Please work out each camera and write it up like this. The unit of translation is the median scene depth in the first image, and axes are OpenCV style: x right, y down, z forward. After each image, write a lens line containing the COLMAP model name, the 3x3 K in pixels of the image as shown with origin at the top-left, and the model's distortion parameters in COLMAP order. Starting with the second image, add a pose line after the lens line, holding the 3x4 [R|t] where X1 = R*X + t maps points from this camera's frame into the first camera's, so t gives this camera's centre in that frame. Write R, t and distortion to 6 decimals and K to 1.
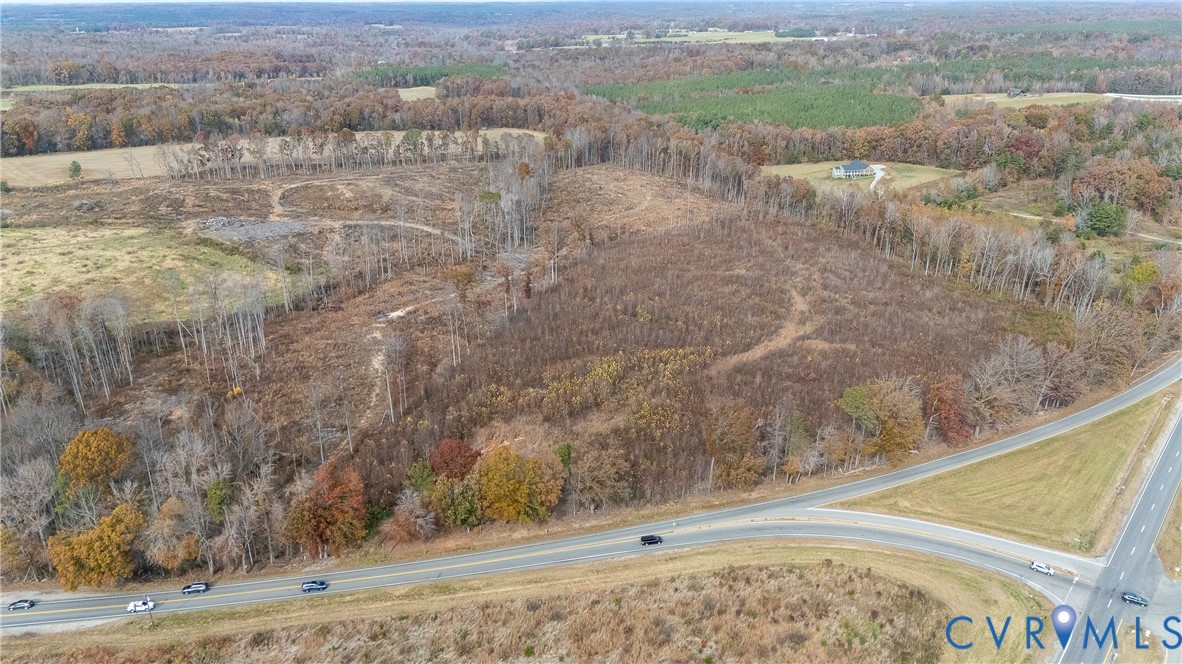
lens RADIAL K [[854.1, 0, 591.0], [0, 854.1, 332.0], [0, 0, 1]] dist [0.065874, -0.058136]
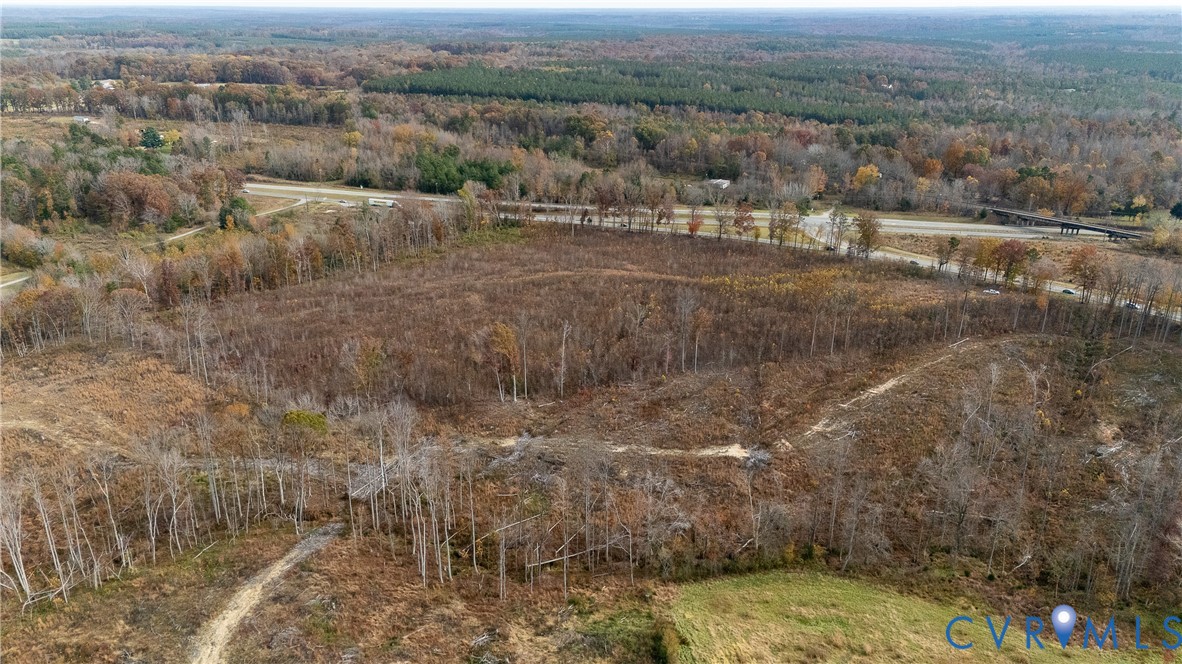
lens RADIAL K [[854.1, 0, 591.0], [0, 854.1, 332.0], [0, 0, 1]] dist [0.065874, -0.058136]
pose [[-0.438596, -0.310987, 0.843161, -0.814311], [0.329539, 0.817209, 0.472835, -0.524157], [-0.836085, 0.485238, -0.255943, 1.358714]]
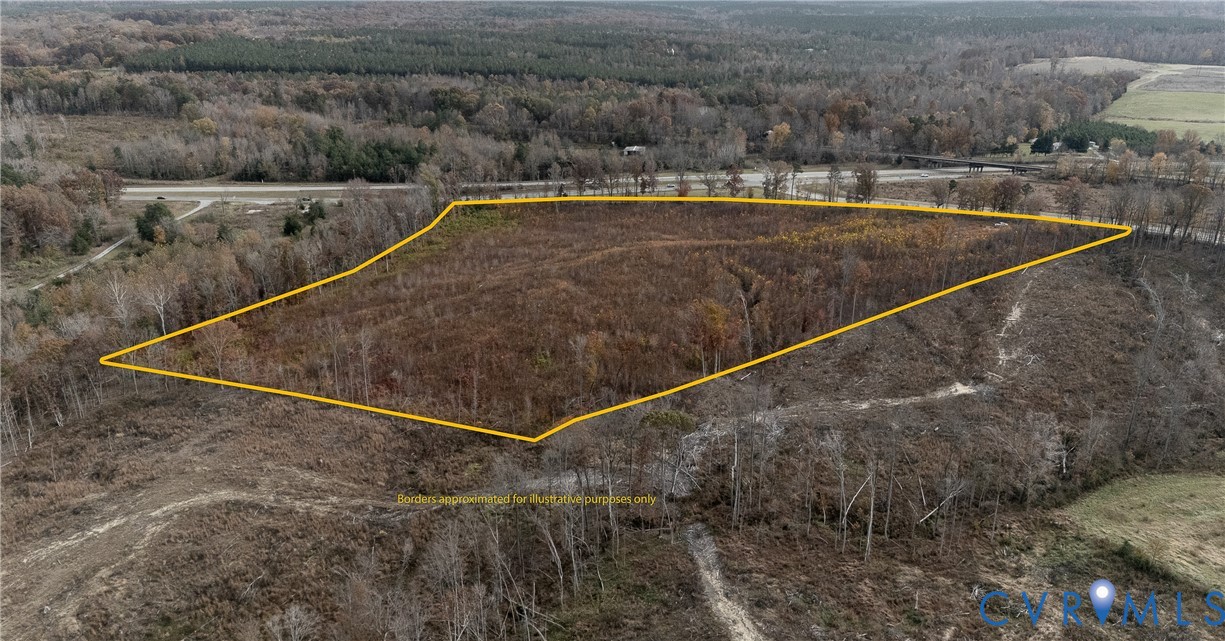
lens RADIAL K [[875.6, 0, 612.5], [0, 875.6, 320.5], [0, 0, 1]] dist [0.067452, -0.062706]
pose [[-0.736338, -0.243123, 0.631424, -0.526016], [0.249603, 0.769787, 0.587474, -0.667344], [-0.628891, 0.590185, -0.506140, 1.714301]]
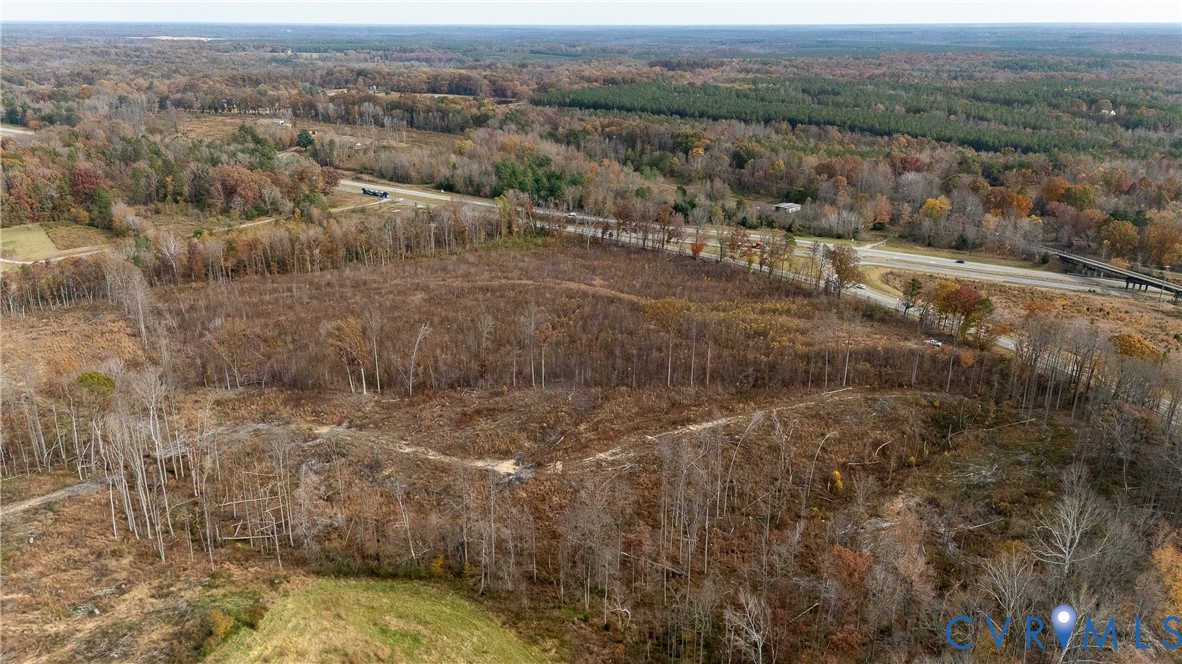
lens RADIAL K [[854.1, 0, 591.0], [0, 854.1, 332.0], [0, 0, 1]] dist [0.065874, -0.058136]
pose [[-0.152472, -0.326835, 0.932701, -0.942764], [0.359210, 0.860867, 0.360384, -0.379395], [-0.920717, 0.389984, -0.013856, 0.993422]]
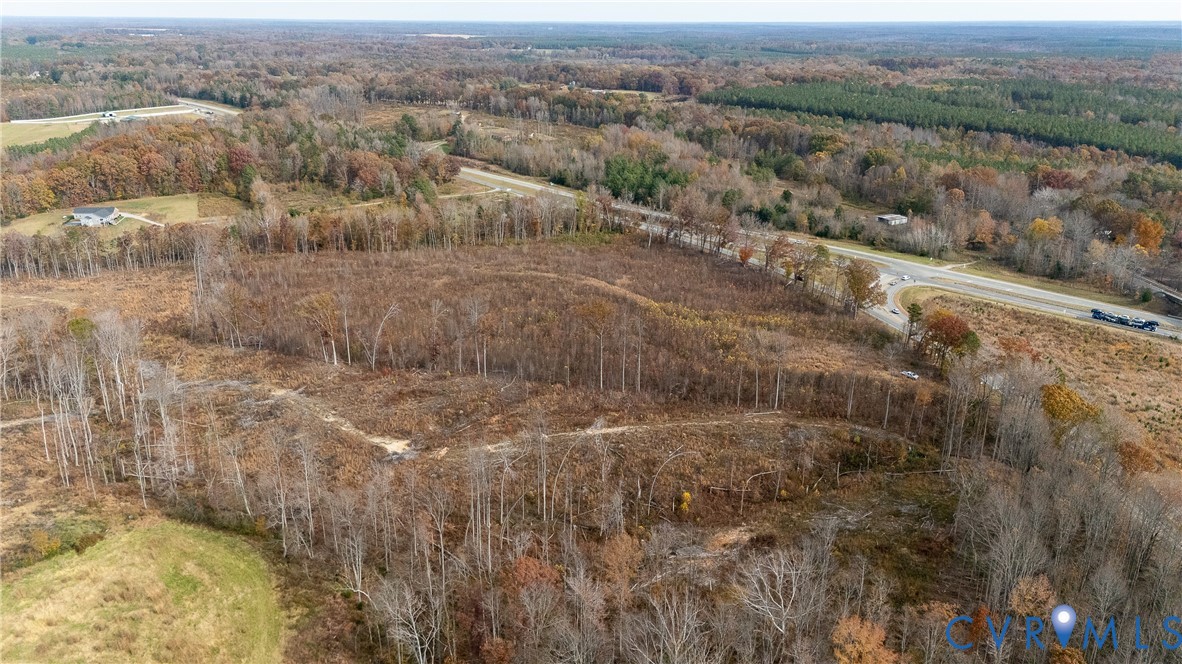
lens RADIAL K [[854.1, 0, 591.0], [0, 854.1, 332.0], [0, 0, 1]] dist [0.065874, -0.058136]
pose [[0.122763, -0.330808, 0.935679, -0.945192], [0.356457, 0.894595, 0.269515, -0.271453], [-0.926211, 0.300443, 0.227742, 0.717546]]
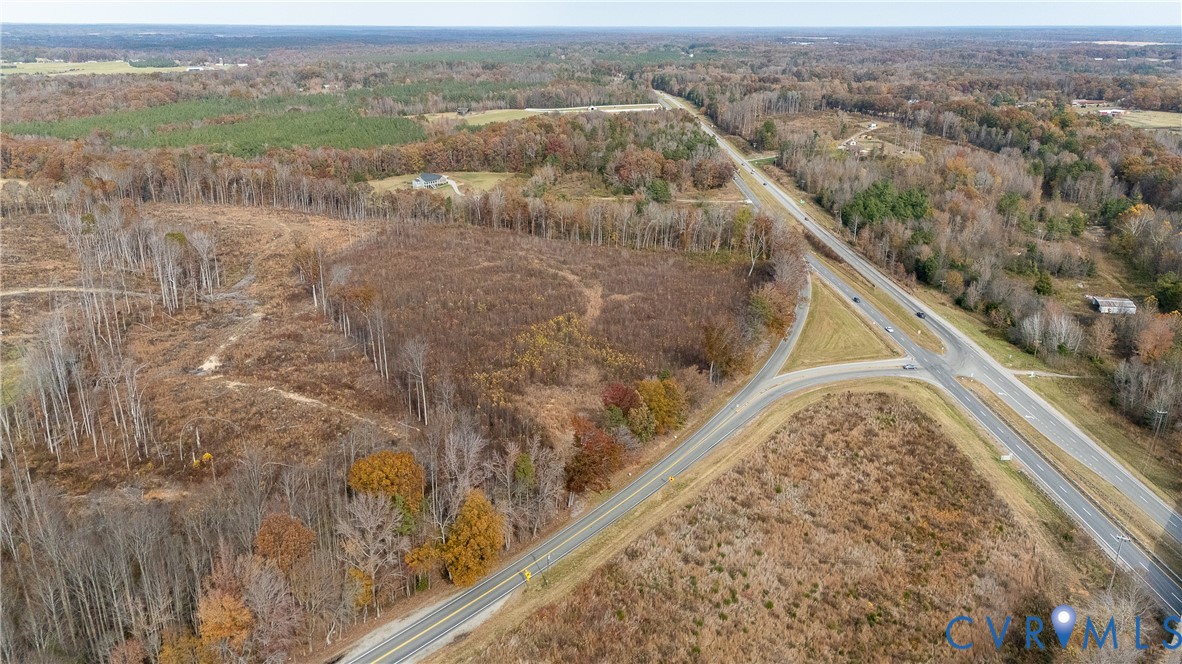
lens RADIAL K [[854.1, 0, 591.0], [0, 854.1, 332.0], [0, 0, 1]] dist [0.065874, -0.058136]
pose [[0.754160, -0.212413, 0.621389, -0.531982], [0.232508, 0.971316, 0.049844, -0.007756], [-0.614153, 0.106888, 0.781915, 0.035917]]
